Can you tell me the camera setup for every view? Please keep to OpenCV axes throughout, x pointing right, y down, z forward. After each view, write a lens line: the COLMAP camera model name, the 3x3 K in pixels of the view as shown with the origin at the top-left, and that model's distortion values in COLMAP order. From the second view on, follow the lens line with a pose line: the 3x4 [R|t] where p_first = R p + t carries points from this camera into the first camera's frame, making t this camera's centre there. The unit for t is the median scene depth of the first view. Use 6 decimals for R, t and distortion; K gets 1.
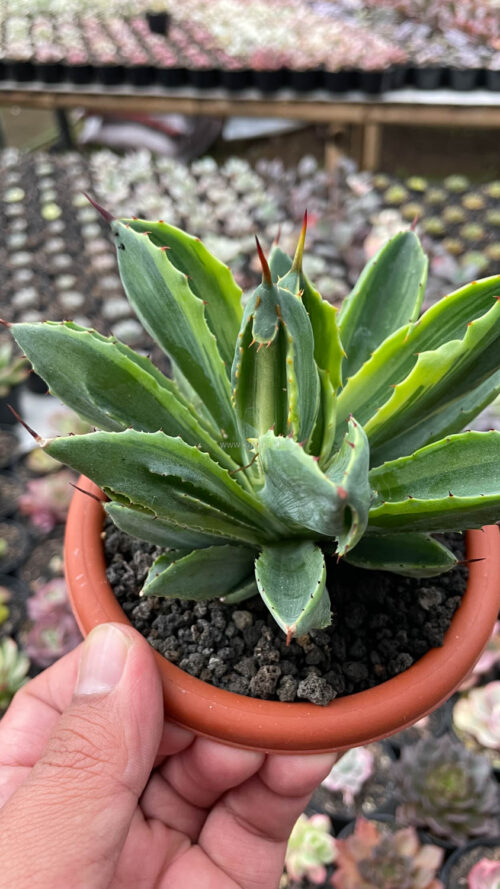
lens RADIAL K [[685.9, 0, 259.3], [0, 685.9, 433.3], [0, 0, 1]] dist [0.067663, -0.110052]
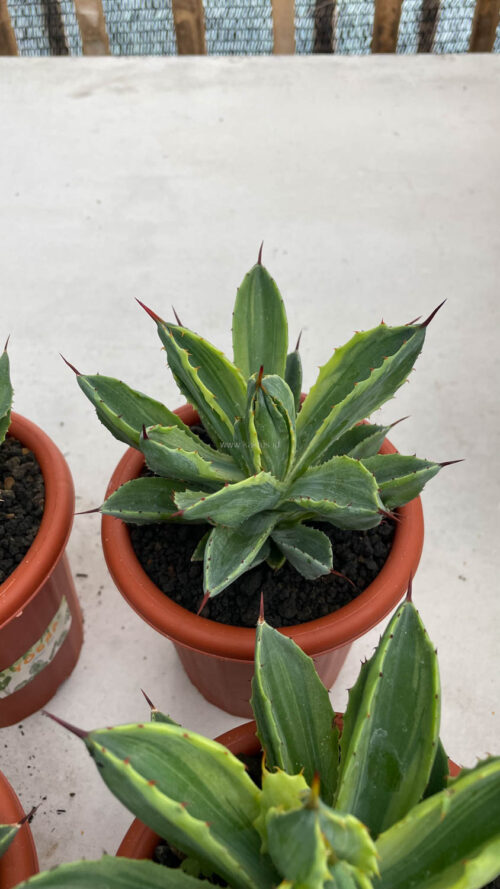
lens RADIAL K [[685.9, 0, 250.8], [0, 685.9, 443.8], [0, 0, 1]] dist [0.067663, -0.110052]
pose [[0.984361, -0.170627, 0.043809, 0.013716], [0.170294, 0.985329, 0.011267, -0.574407], [-0.045088, -0.003631, 0.998976, 0.123450]]
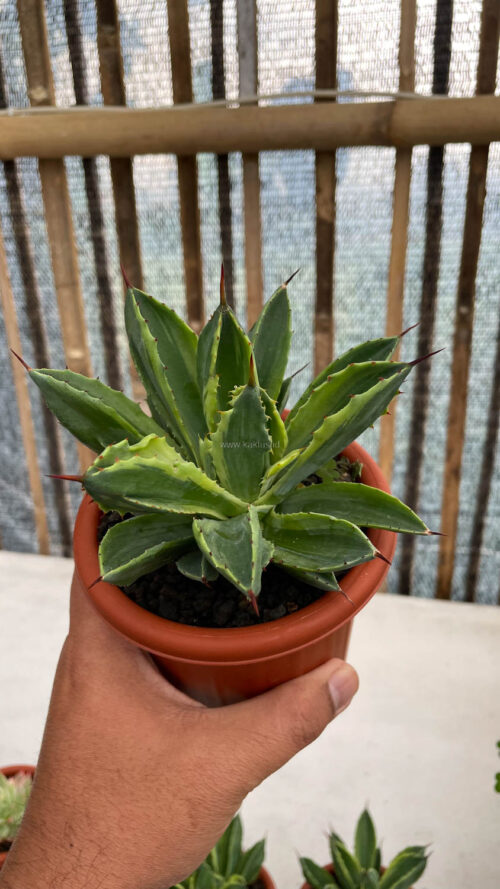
lens RADIAL K [[685.9, 0, 249.3], [0, 685.9, 452.0], [0, 0, 1]] dist [0.067663, -0.110052]
pose [[0.998079, -0.056716, -0.024920, -0.243340], [0.038650, 0.884466, -0.465000, -0.898617], [0.048414, 0.463144, 0.884960, -2.403242]]
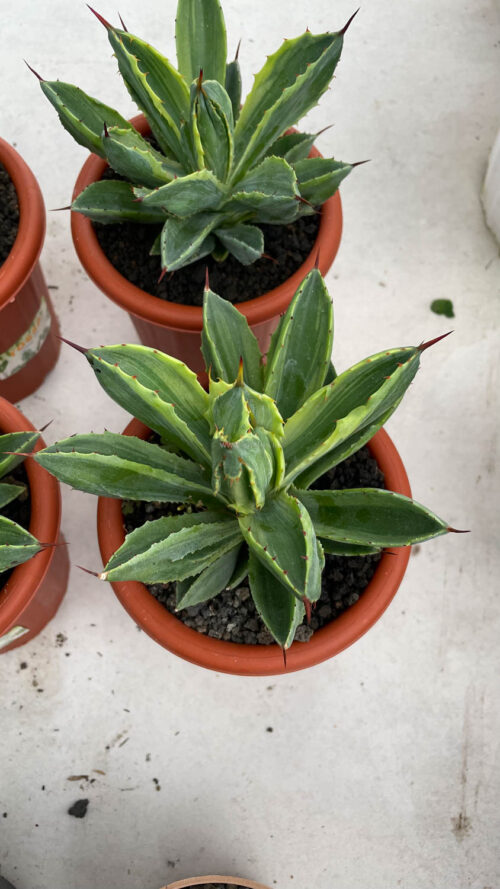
lens RADIAL K [[685.9, 0, 251.5], [0, 685.9, 442.8], [0, 0, 1]] dist [0.067663, -0.110052]
pose [[0.978471, -0.202518, 0.039757, -0.000146], [0.174860, 0.915814, 0.361537, -0.499412], [-0.109628, -0.346801, 0.931510, -0.224964]]
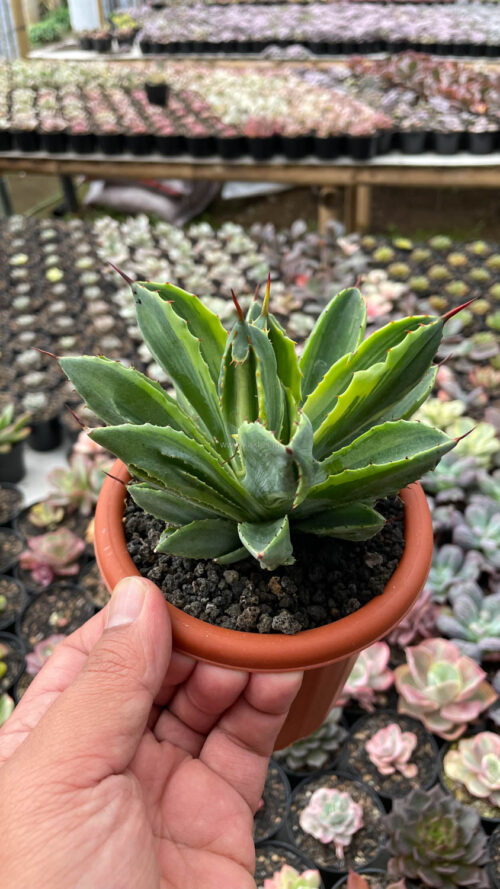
lens RADIAL K [[685.9, 0, 252.4], [0, 685.9, 444.7], [0, 0, 1]] dist [0.067663, -0.110052]
pose [[0.999831, -0.016059, -0.008982, 0.029860], [0.015456, 0.997854, -0.063633, 0.093388], [0.009985, 0.063483, 0.997933, -0.301466]]
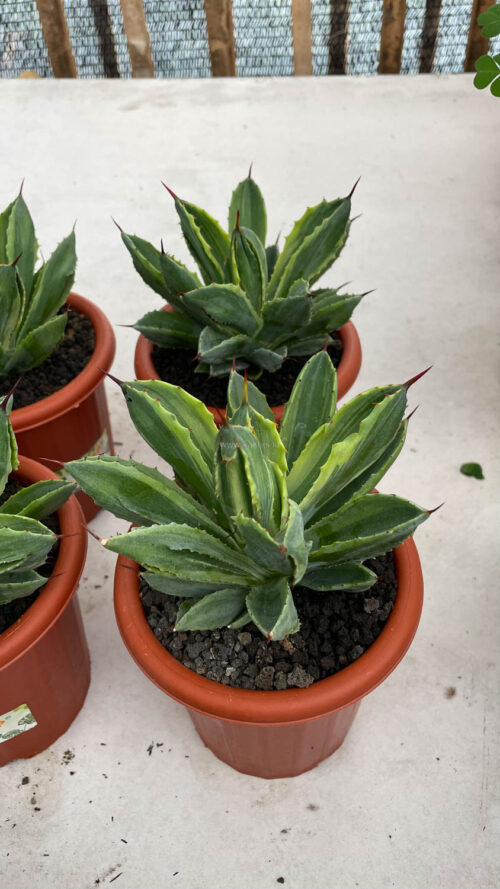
lens RADIAL K [[685.9, 0, 249.2], [0, 685.9, 443.4], [0, 0, 1]] dist [0.067663, -0.110052]
pose [[0.989270, -0.146093, 0.001529, 0.038353], [0.145962, 0.987815, -0.054014, -0.052744], [0.006381, 0.053658, 0.998539, -0.432919]]
